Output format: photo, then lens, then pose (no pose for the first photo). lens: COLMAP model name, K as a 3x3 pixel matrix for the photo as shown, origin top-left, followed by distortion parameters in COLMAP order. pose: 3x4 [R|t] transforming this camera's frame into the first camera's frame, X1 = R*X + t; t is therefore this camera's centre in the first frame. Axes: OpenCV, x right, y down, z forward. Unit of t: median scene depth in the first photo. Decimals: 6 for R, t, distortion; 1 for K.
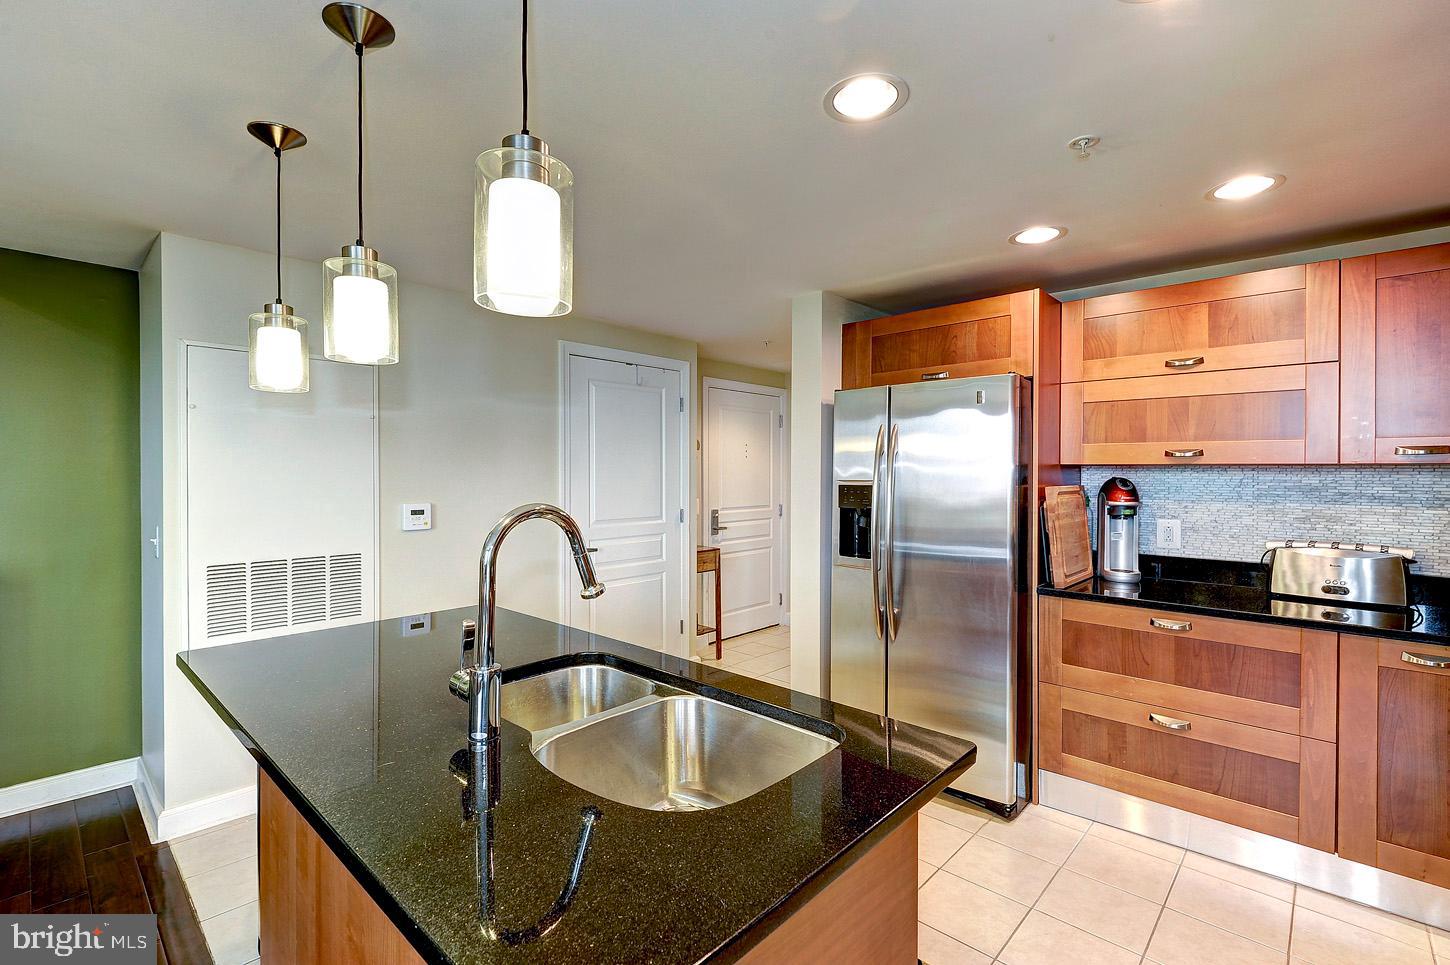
lens RADIAL K [[659.4, 0, 720.1], [0, 659.4, 475.2], [0, 0, 1]] dist [-0.000815, -0.000767]
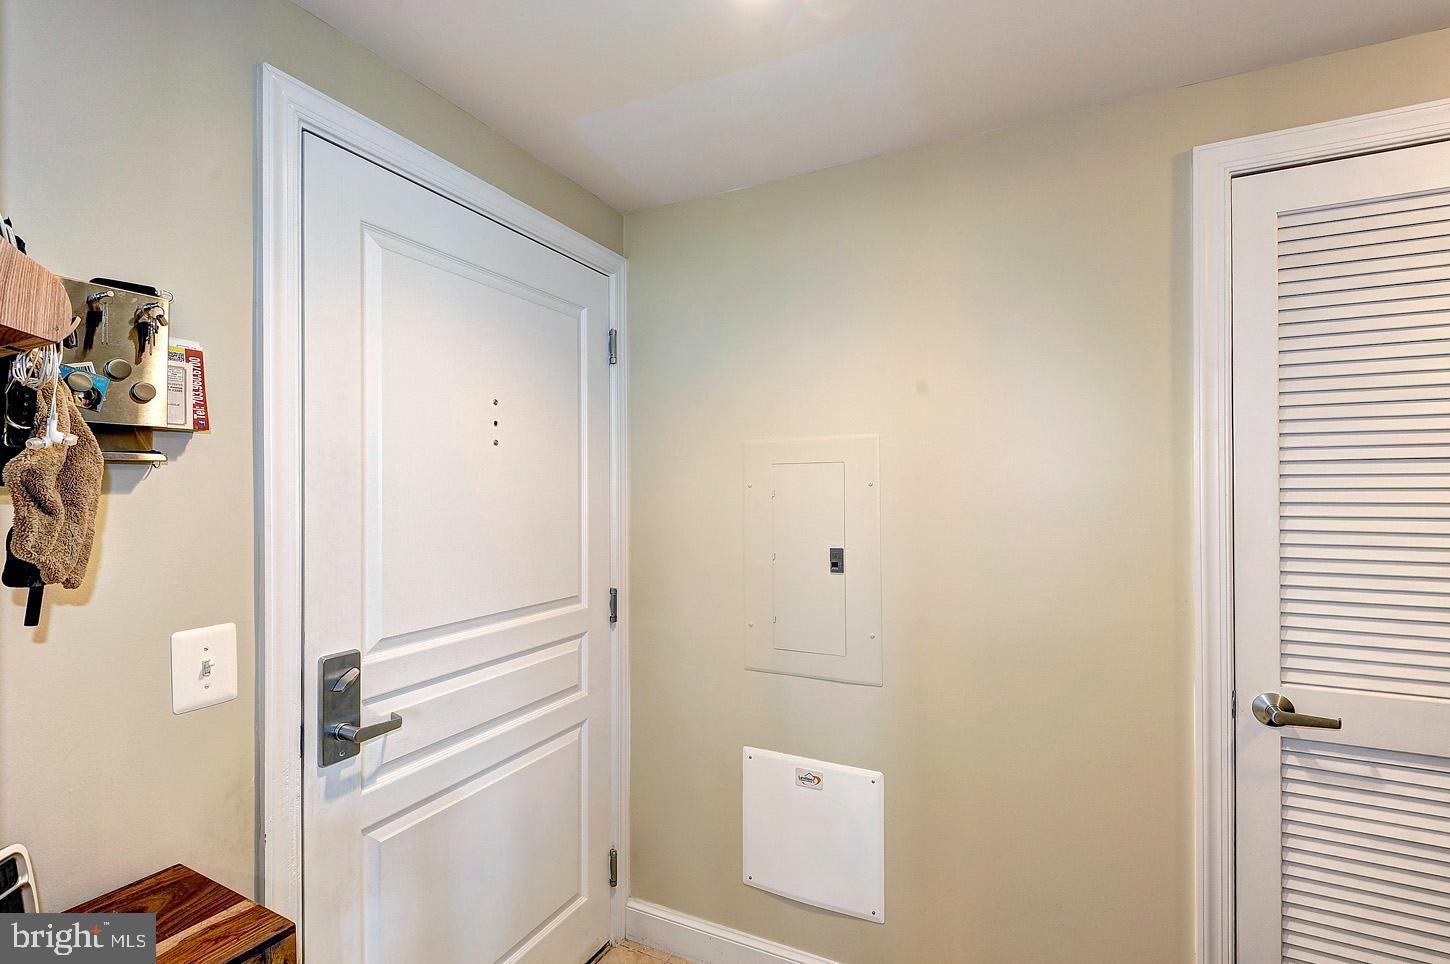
lens RADIAL K [[659.4, 0, 720.1], [0, 659.4, 474.7], [0, 0, 1]] dist [-0.000815, -0.000767]
pose [[0.960807, -0.000873, 0.277217, 0.056409], [0.004141, 0.999929, -0.011204, -0.008479], [-0.277187, 0.011912, 0.960742, 0.725687]]
